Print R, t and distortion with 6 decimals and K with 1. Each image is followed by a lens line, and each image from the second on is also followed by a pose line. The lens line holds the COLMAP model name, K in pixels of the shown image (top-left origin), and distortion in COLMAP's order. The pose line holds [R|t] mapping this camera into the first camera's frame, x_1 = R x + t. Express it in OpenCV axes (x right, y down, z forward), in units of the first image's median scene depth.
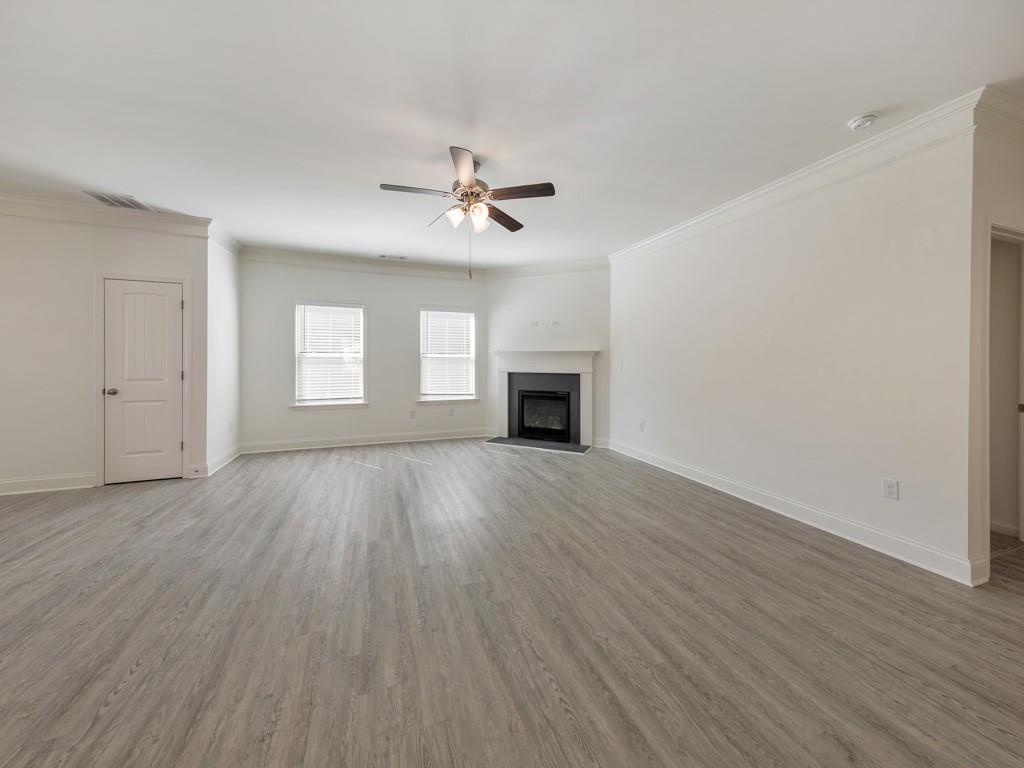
lens RADIAL K [[364.5, 0, 512.7], [0, 364.5, 358.8], [0, 0, 1]] dist [0.001441, 0.000000]
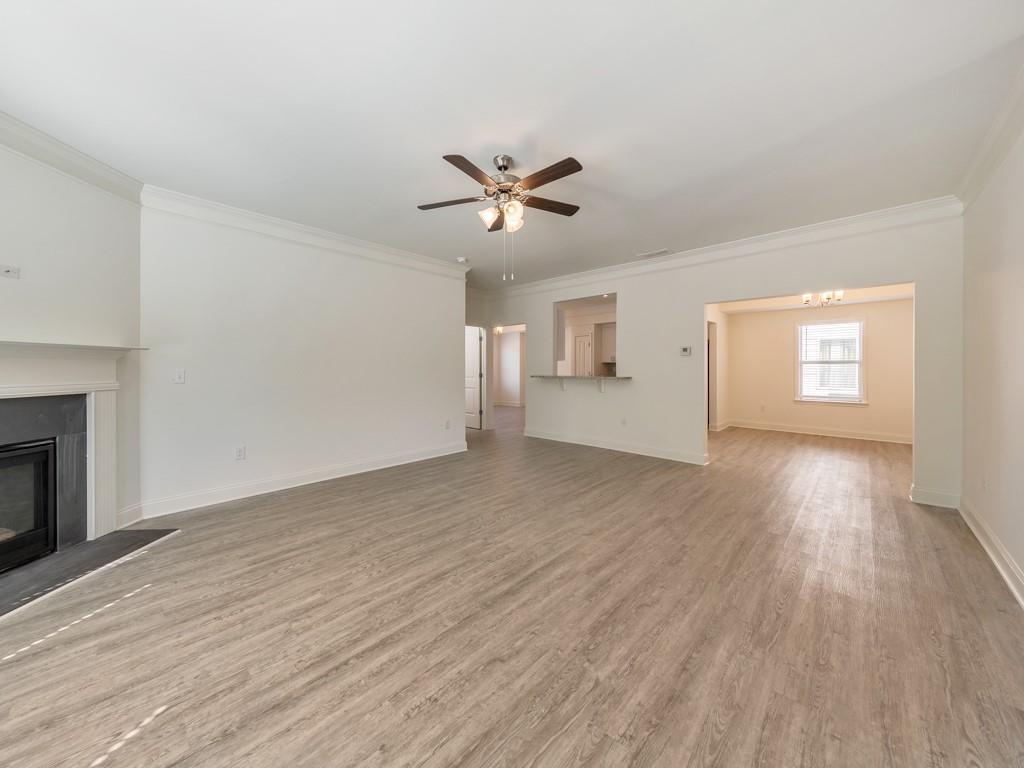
lens RADIAL K [[372.7, 0, 514.7], [0, 372.7, 376.5], [0, 0, 1]] dist [0.002108, -0.000122]
pose [[-0.443066, -0.027153, 0.896078, -0.928284], [-0.005190, 0.999602, 0.027724, 0.002940], [-0.896474, 0.007633, -0.443031, 1.317307]]
